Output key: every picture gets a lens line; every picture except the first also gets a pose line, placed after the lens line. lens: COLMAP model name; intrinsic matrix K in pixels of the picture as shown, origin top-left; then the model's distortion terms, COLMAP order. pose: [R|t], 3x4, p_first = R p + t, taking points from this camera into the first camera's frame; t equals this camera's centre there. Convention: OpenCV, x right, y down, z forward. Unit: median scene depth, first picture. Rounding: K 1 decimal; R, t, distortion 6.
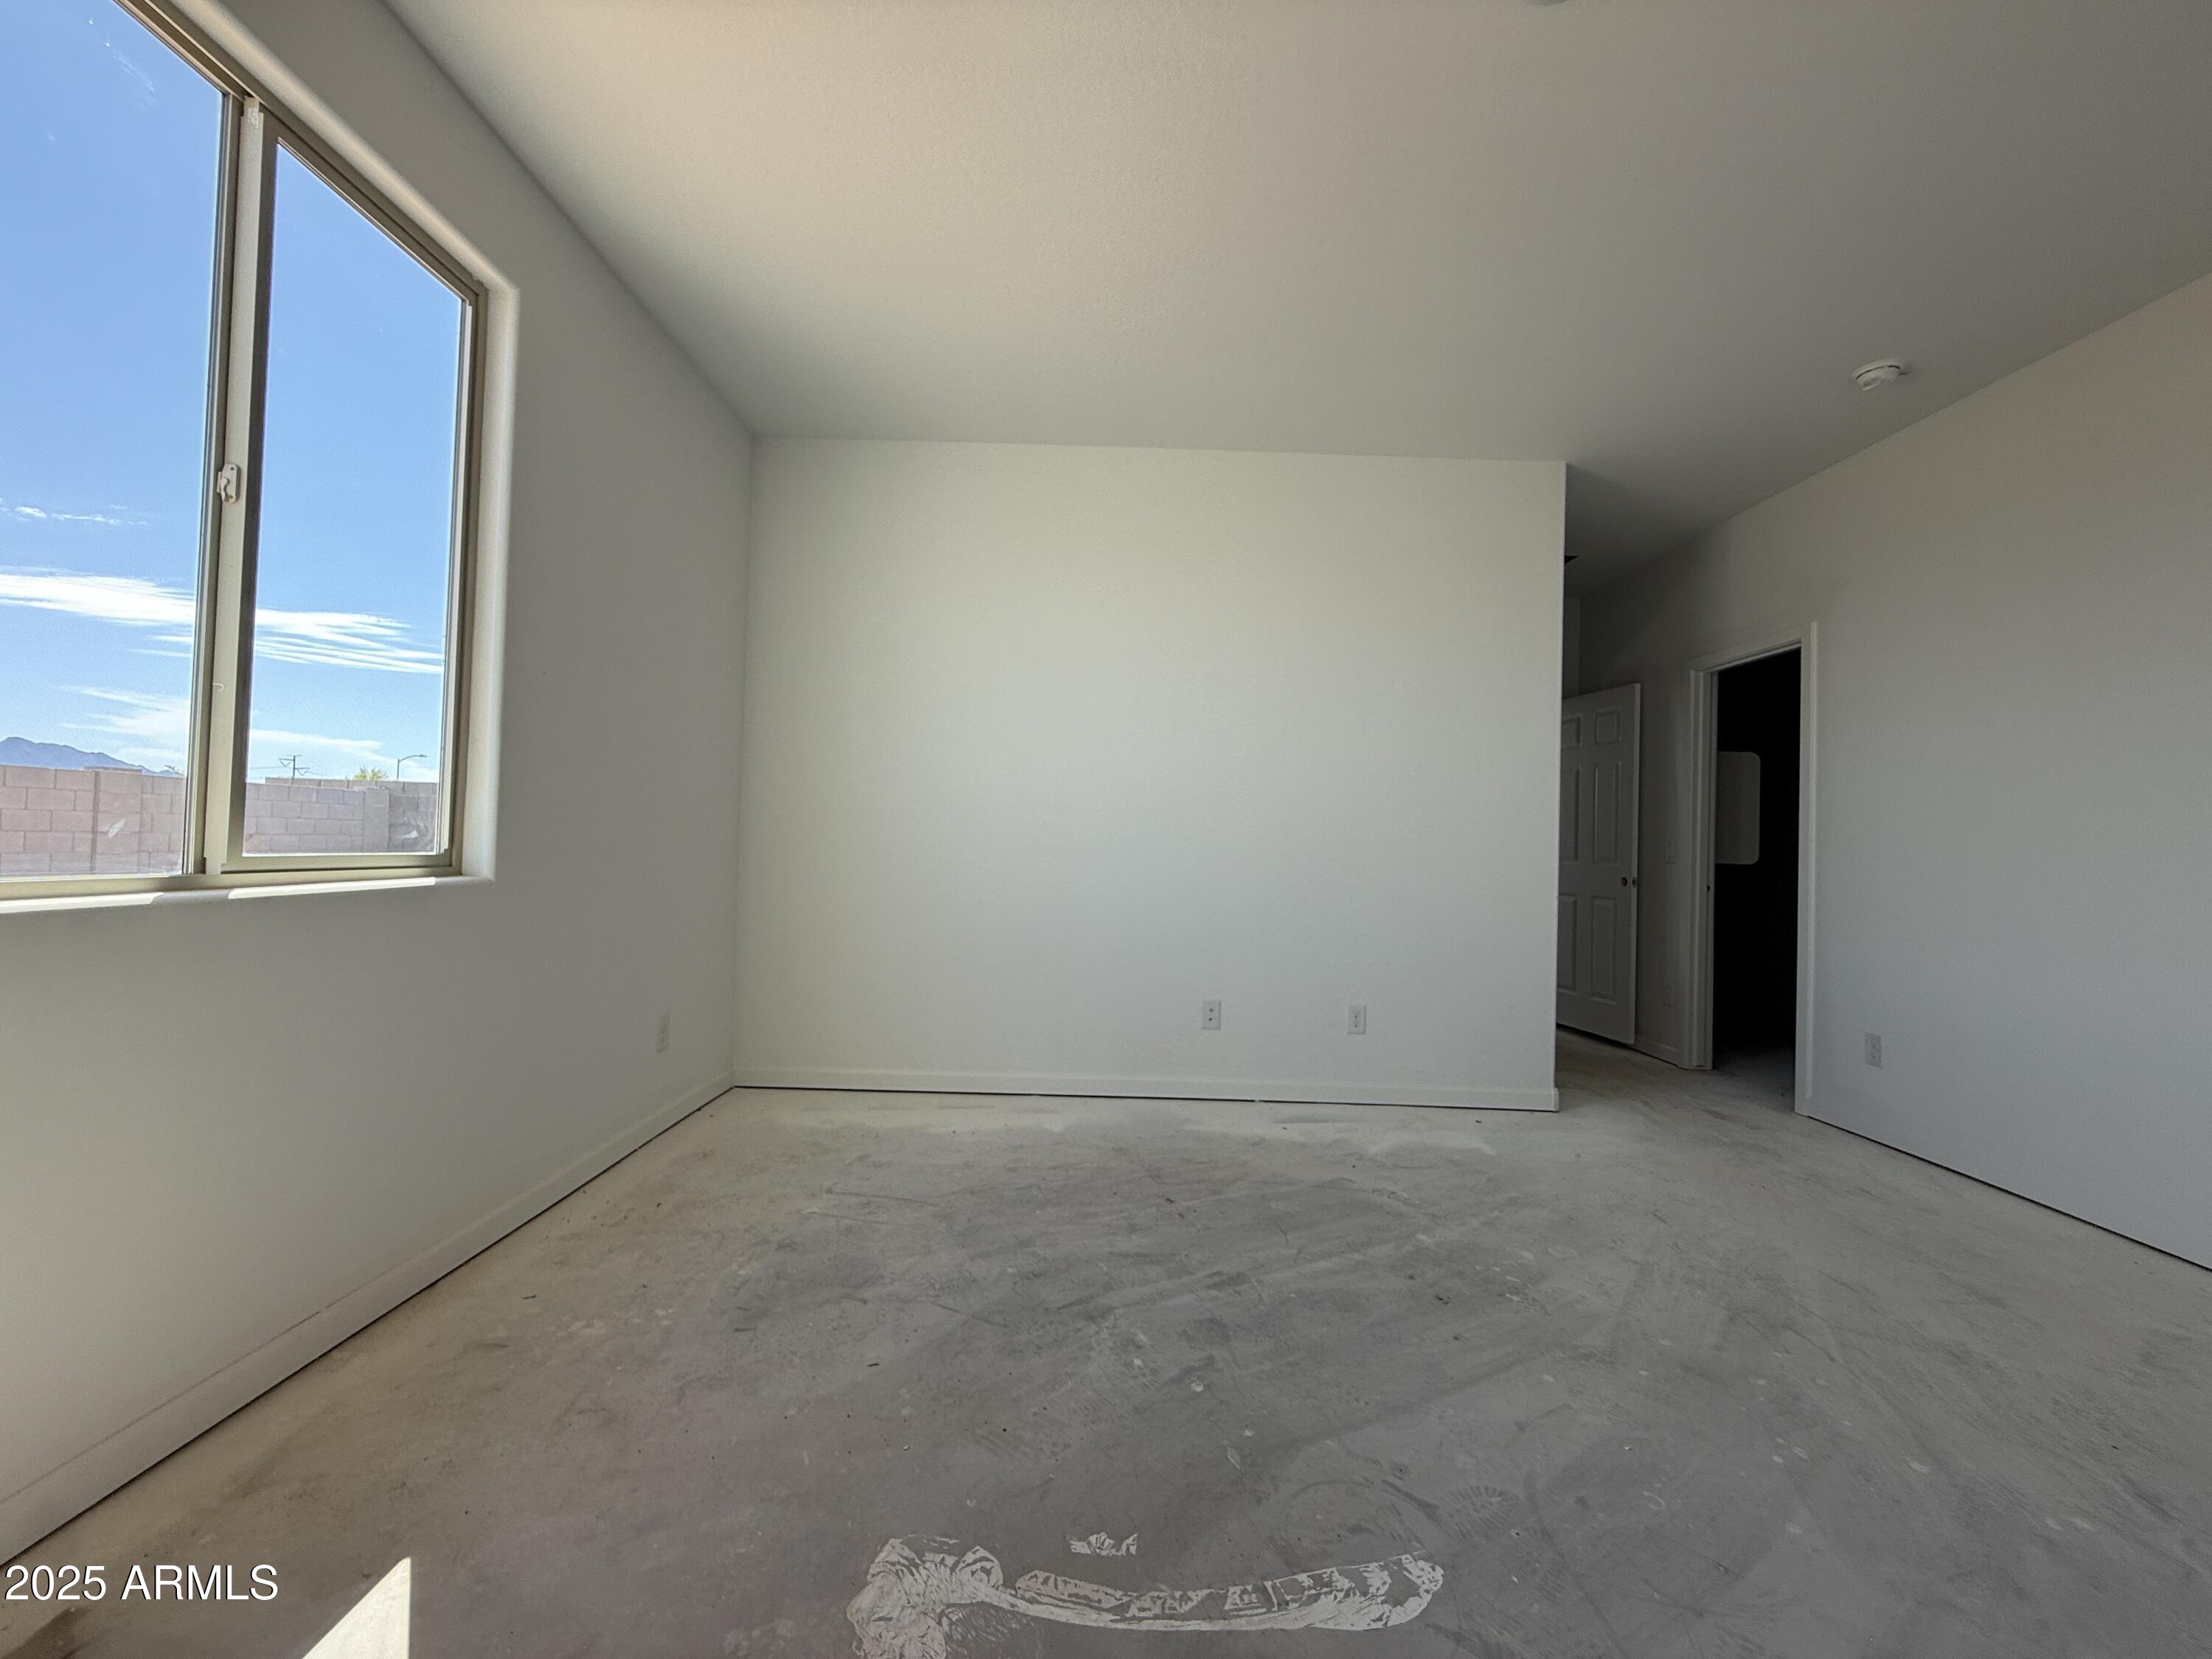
lens RADIAL K [[883.4, 0, 1110.9], [0, 883.4, 810.7], [0, 0, 1]] dist [-0.001147, 0.000522]
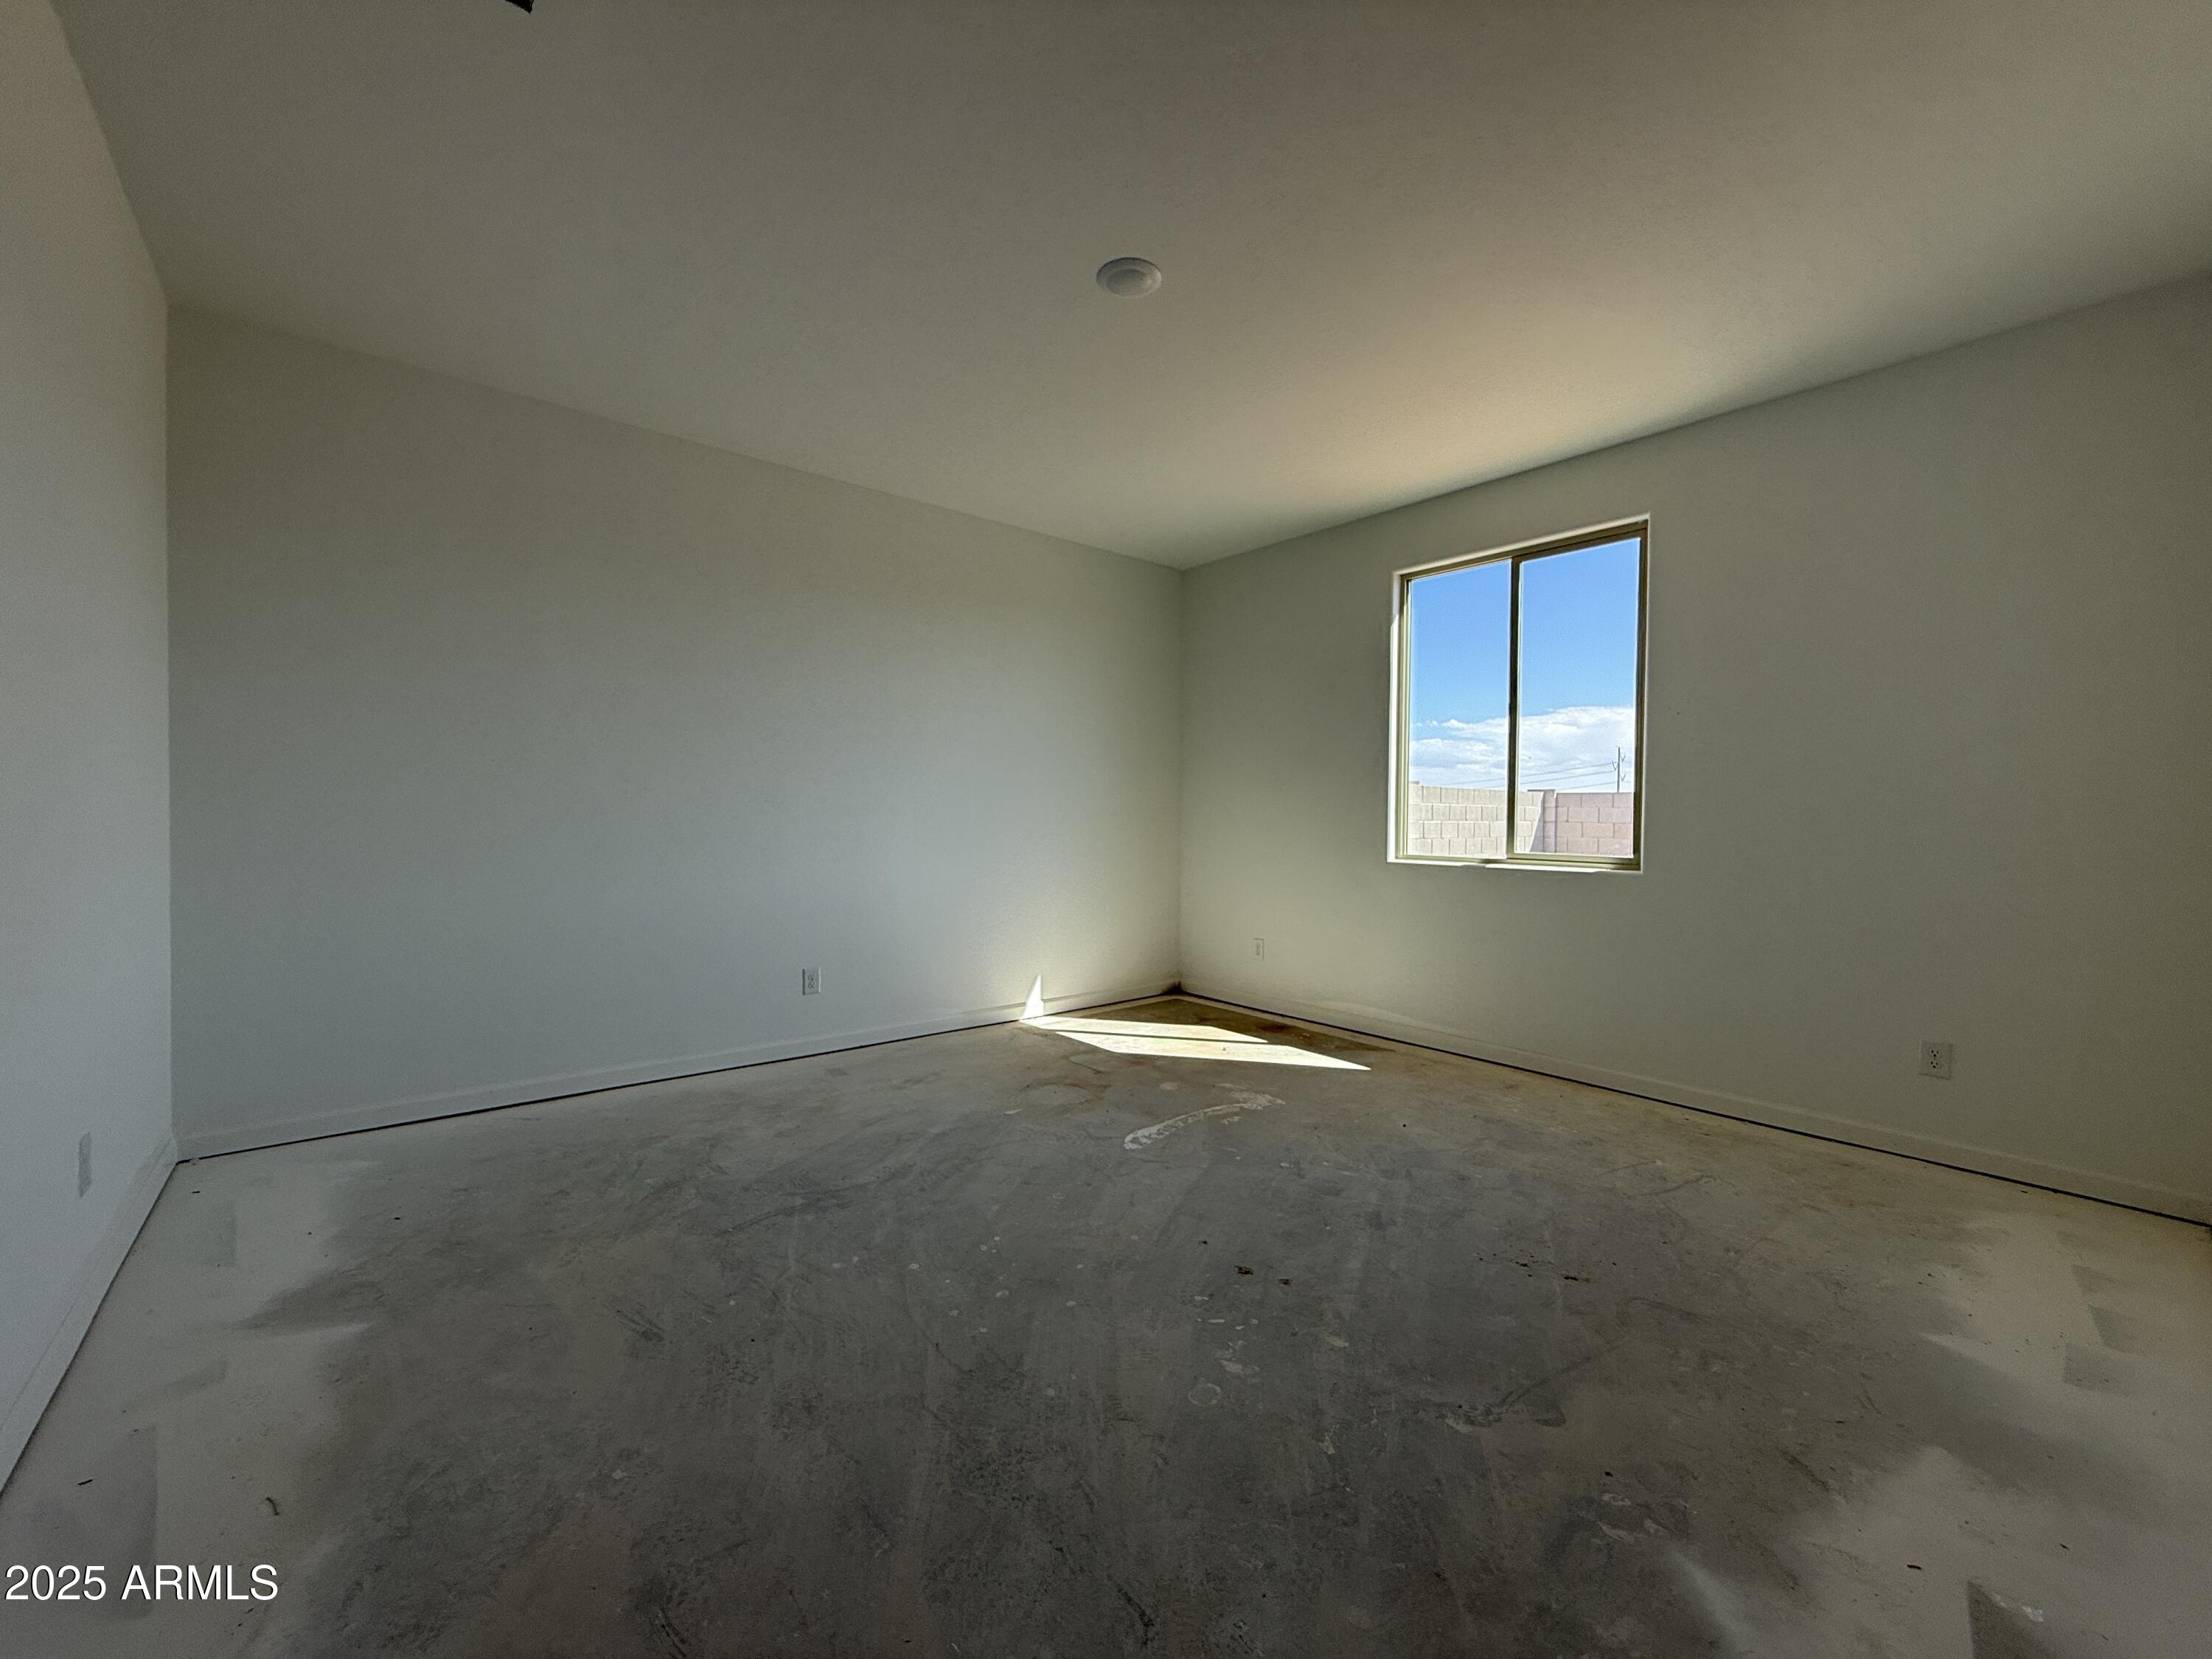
lens RADIAL K [[883.4, 0, 1106.4], [0, 883.4, 828.6], [0, 0, 1]] dist [-0.001147, 0.000522]
pose [[-0.767922, -0.026909, -0.639978, 1.170018], [-0.009541, 0.999487, -0.030576, 0.054298], [0.640473, -0.017374, -0.767784, 1.678730]]
